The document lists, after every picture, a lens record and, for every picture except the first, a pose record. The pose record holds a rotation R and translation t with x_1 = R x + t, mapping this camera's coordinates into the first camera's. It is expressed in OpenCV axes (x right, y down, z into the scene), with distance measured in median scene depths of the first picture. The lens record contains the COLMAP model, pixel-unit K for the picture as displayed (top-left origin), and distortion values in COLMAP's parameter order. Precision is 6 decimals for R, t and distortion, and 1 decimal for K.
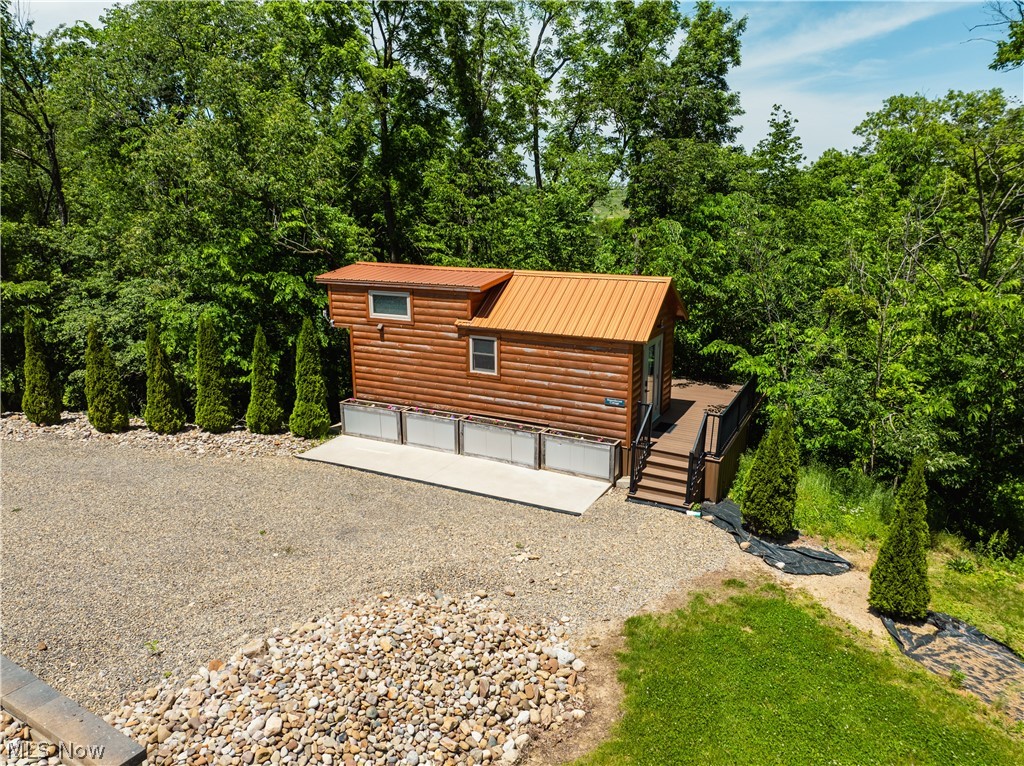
lens RADIAL K [[717.3, 0, 515.7], [0, 717.3, 382.7], [0, 0, 1]] dist [-0.045009, 0.006458]
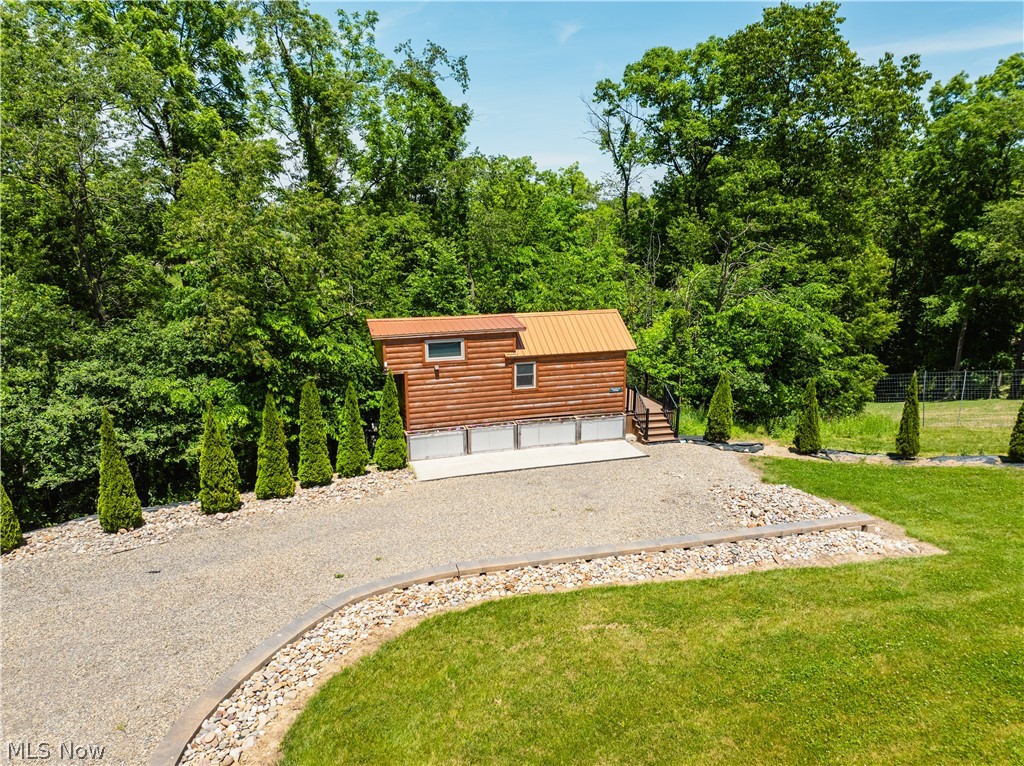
lens RADIAL K [[717.3, 0, 515.7], [0, 717.3, 382.7], [0, 0, 1]] dist [-0.045009, 0.006458]
pose [[0.736767, -0.181354, 0.651372, -0.941254], [0.158767, 0.982826, 0.094056, -0.153710], [-0.657243, 0.034119, 0.752906, -0.043634]]
